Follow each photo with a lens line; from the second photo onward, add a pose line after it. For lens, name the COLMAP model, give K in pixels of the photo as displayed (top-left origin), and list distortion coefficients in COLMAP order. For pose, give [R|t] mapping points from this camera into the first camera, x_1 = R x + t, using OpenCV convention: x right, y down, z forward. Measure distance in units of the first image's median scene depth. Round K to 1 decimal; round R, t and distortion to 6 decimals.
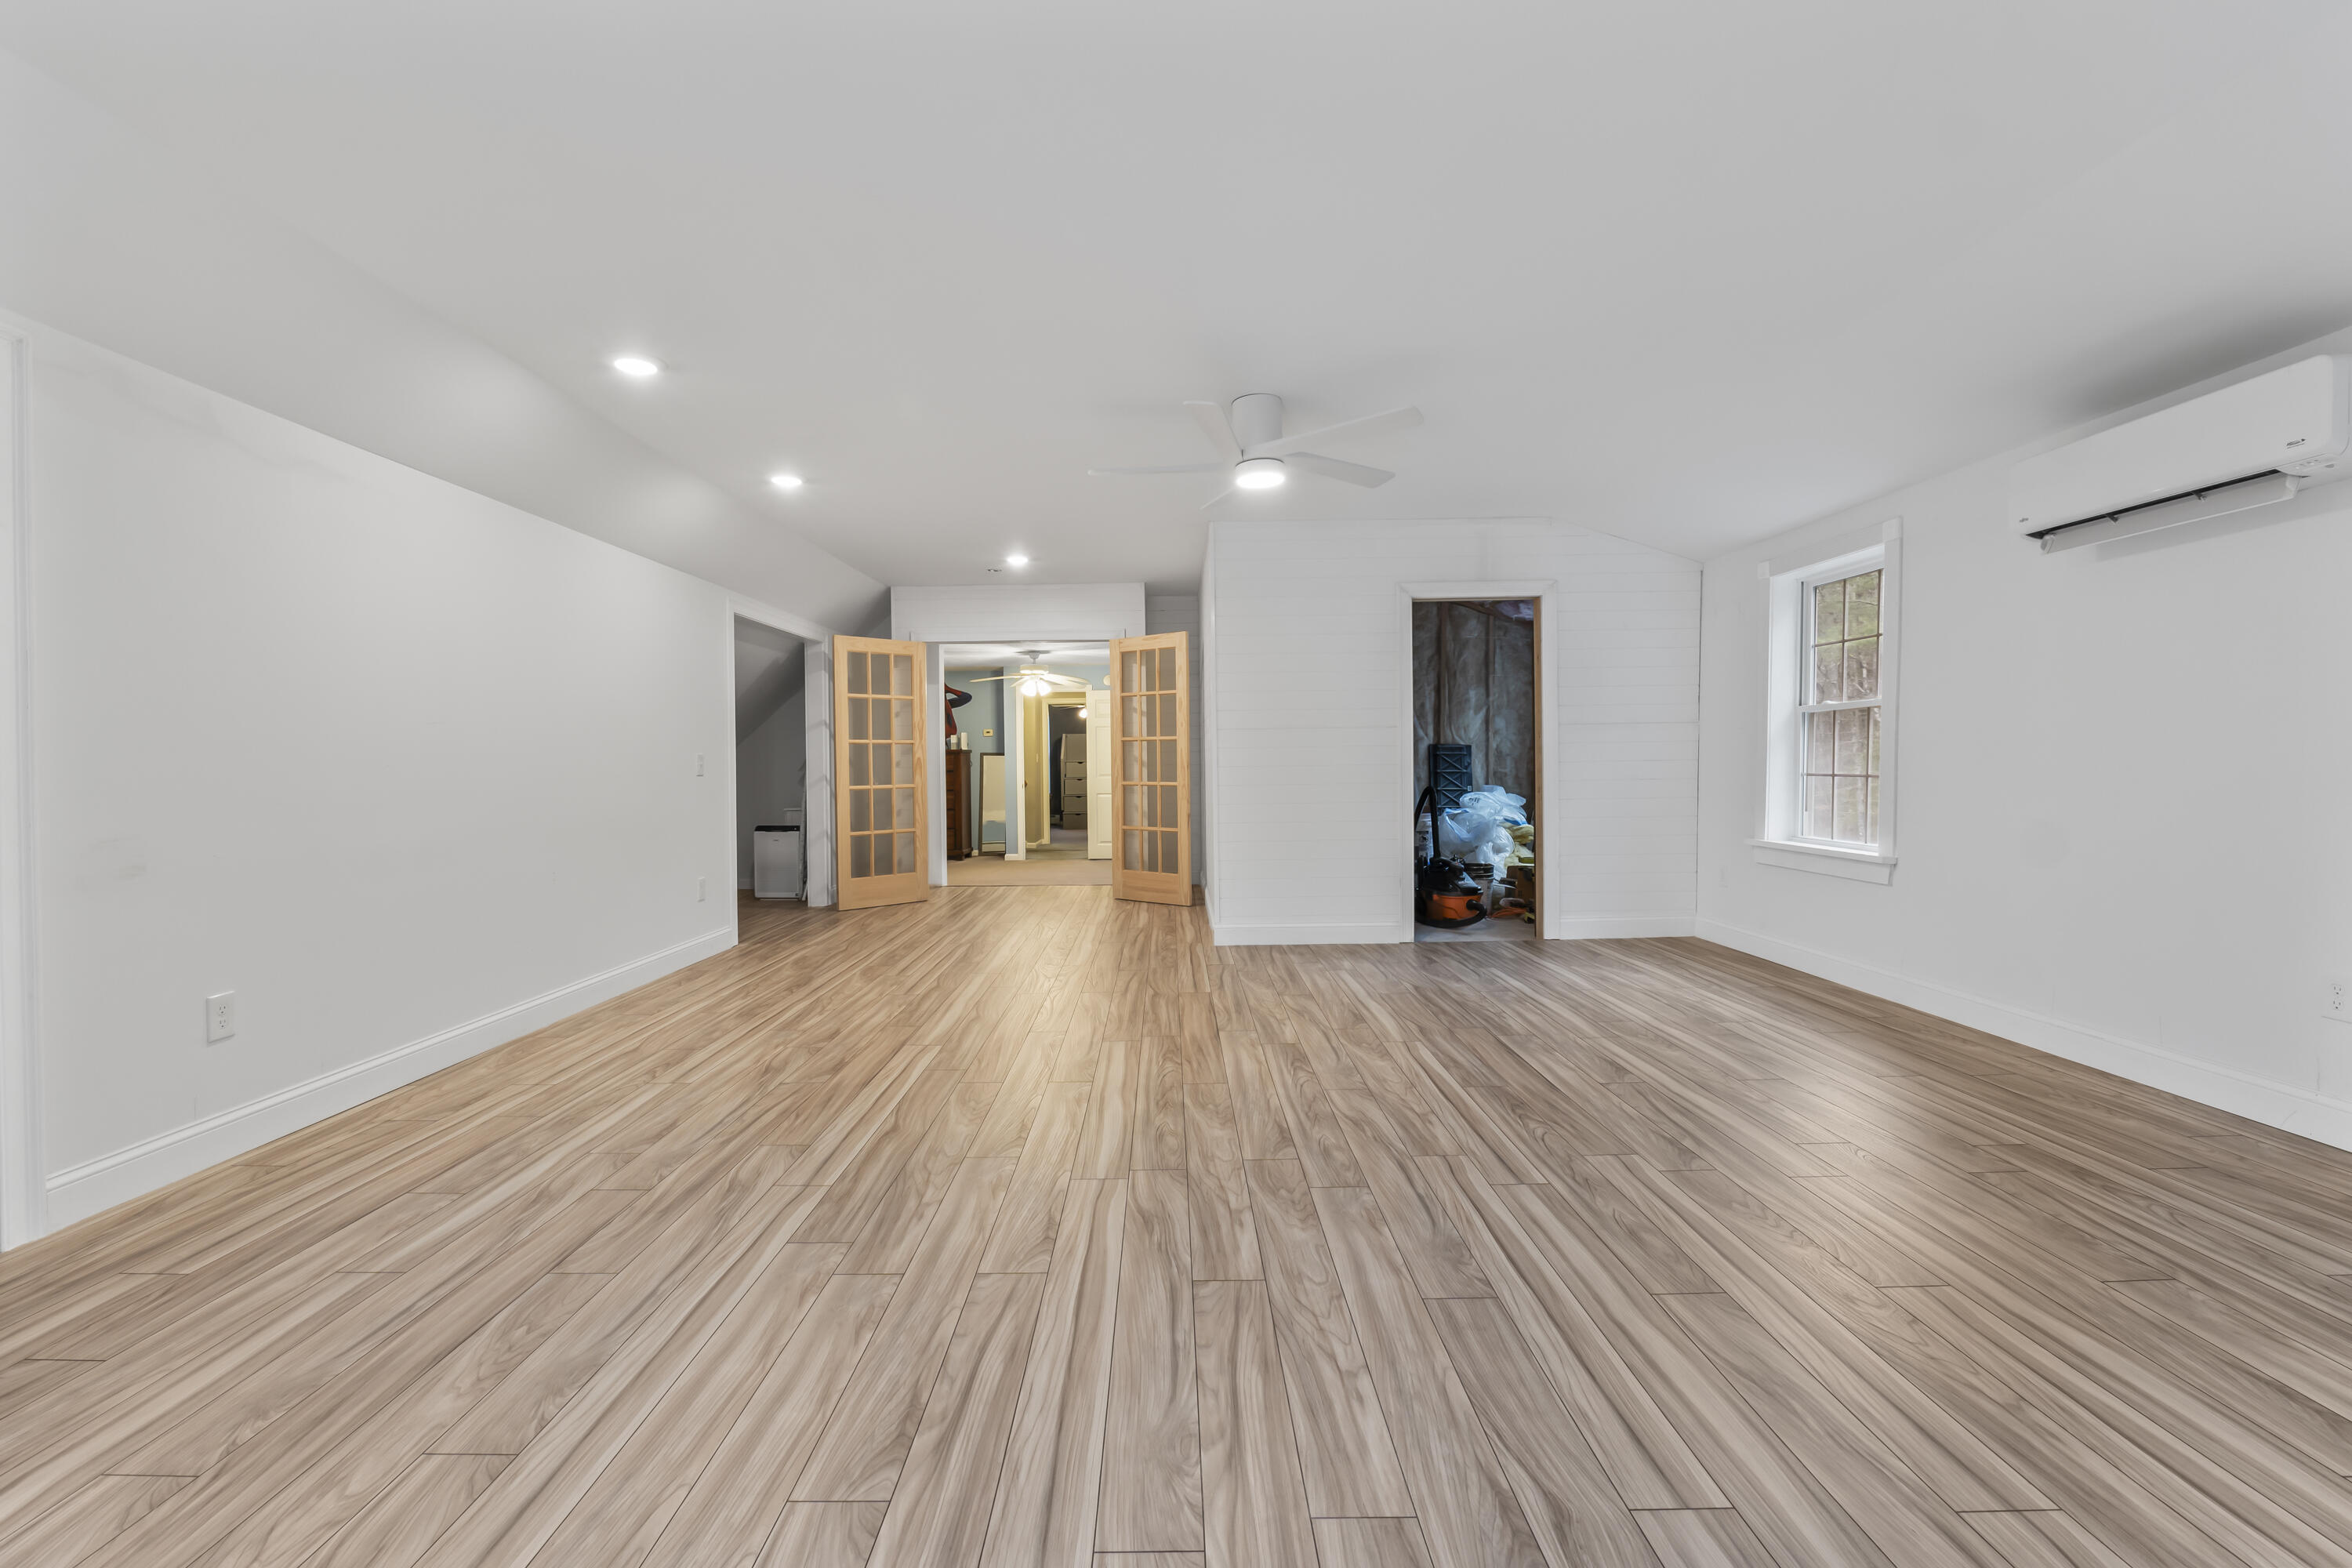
lens RADIAL K [[980.7, 0, 1165.2], [0, 980.7, 763.7], [0, 0, 1]] dist [-0.010823, 0.000568]
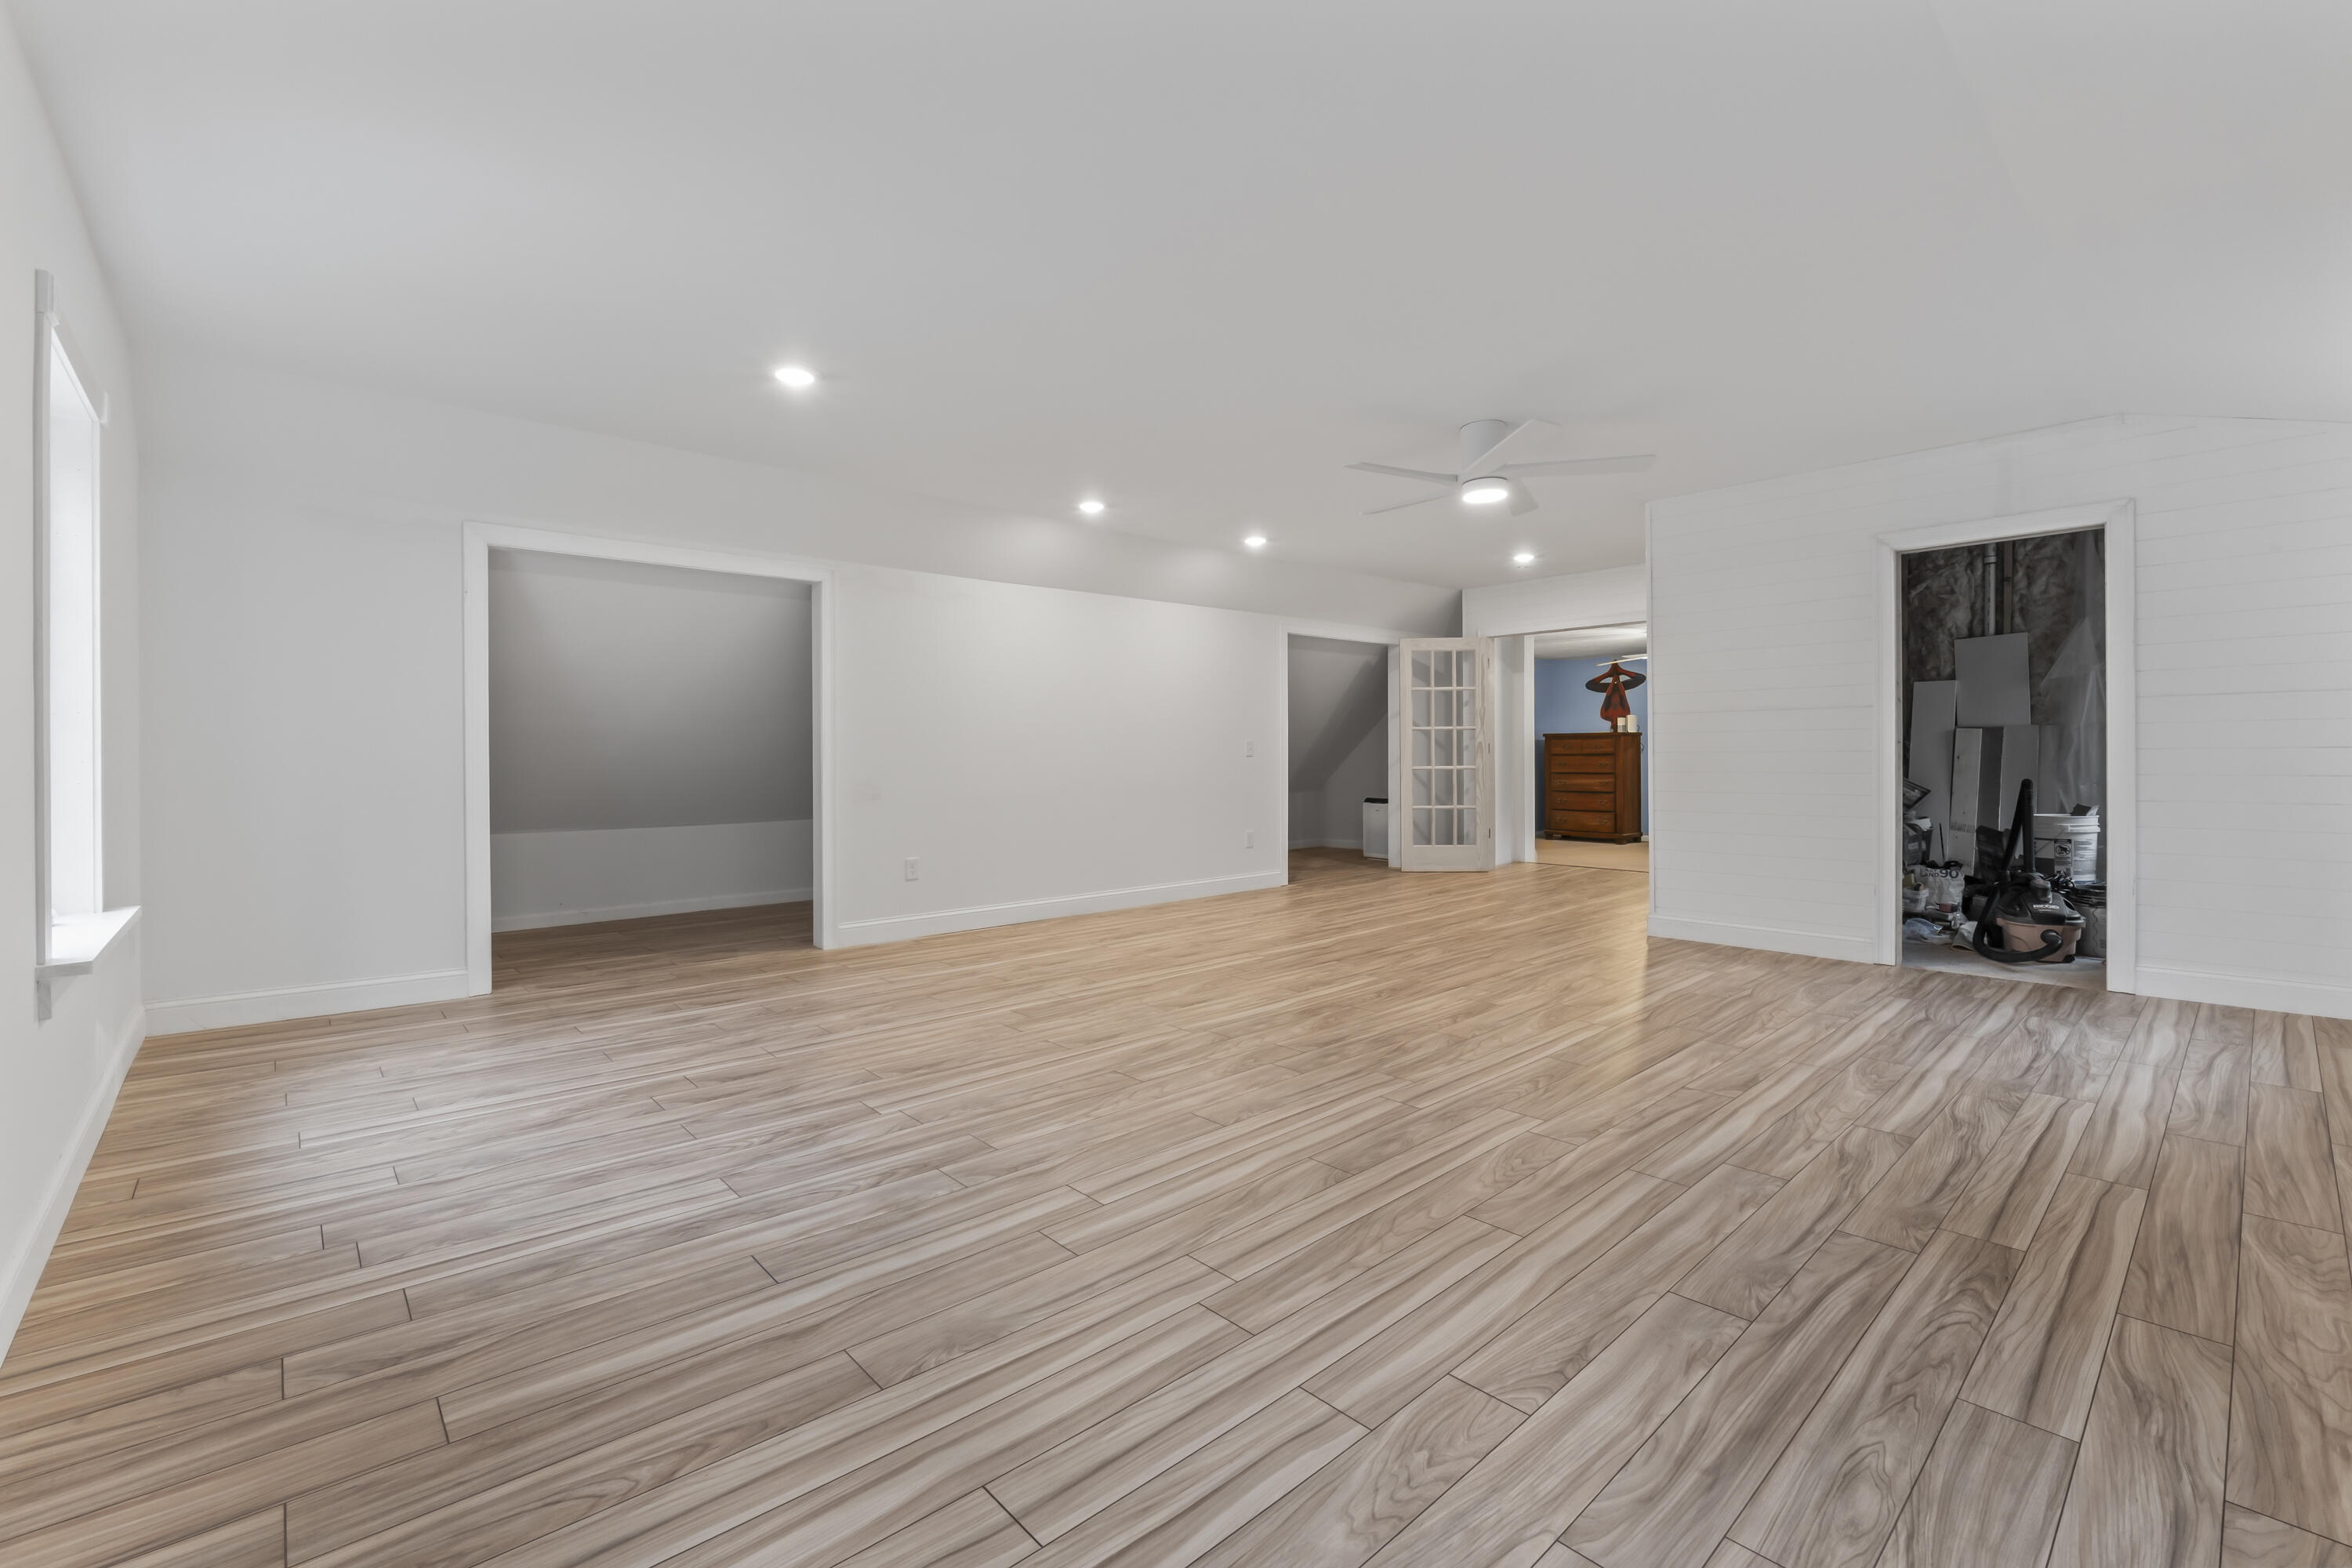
lens RADIAL K [[980.7, 0, 1175.3], [0, 980.7, 750.3], [0, 0, 1]] dist [-0.010823, 0.000568]
pose [[0.678800, 0.005721, -0.734301, 0.699894], [-0.001018, 0.999976, 0.006850, -0.008636], [0.734323, -0.003902, 0.678789, -0.015865]]
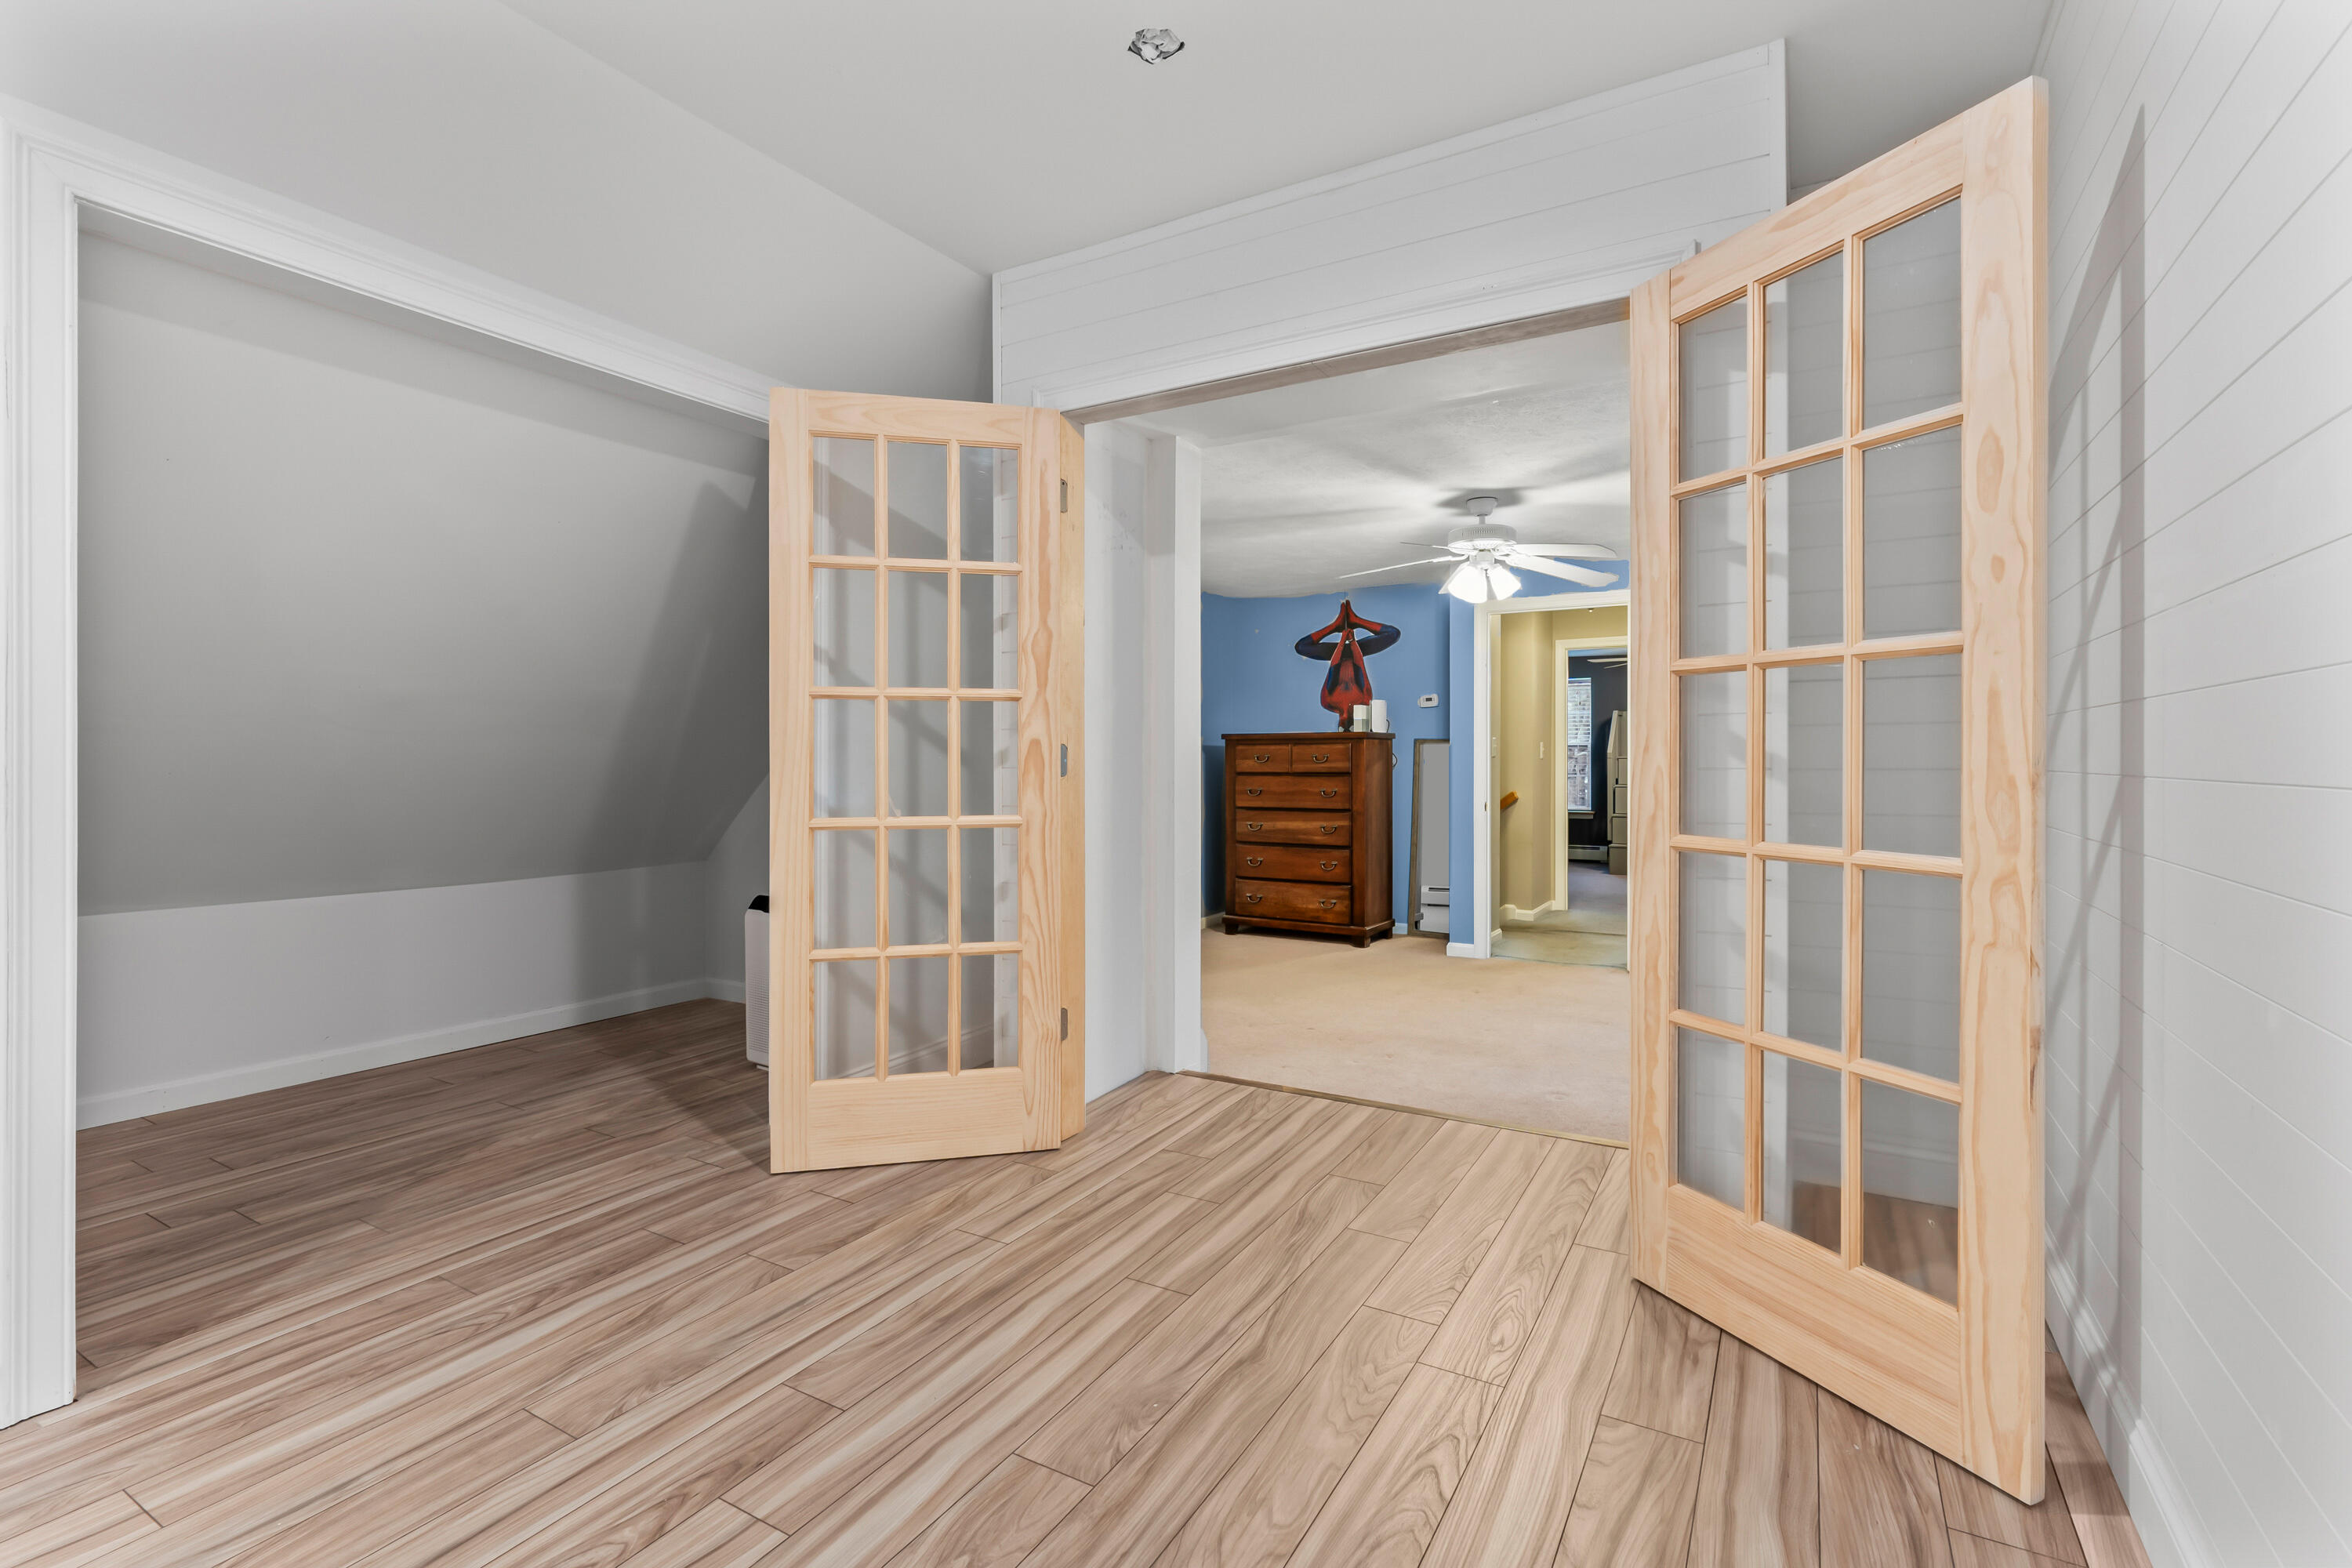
lens RADIAL K [[1122.1, 0, 1184.5], [0, 1122.1, 772.0], [0, 0, 1]] dist [0.003670, 0.000200]
pose [[0.879546, 0.015216, -0.475571, -0.036803], [-0.010140, 0.999861, 0.013236, -0.000625], [0.475706, -0.006820, 0.879578, 1.440840]]
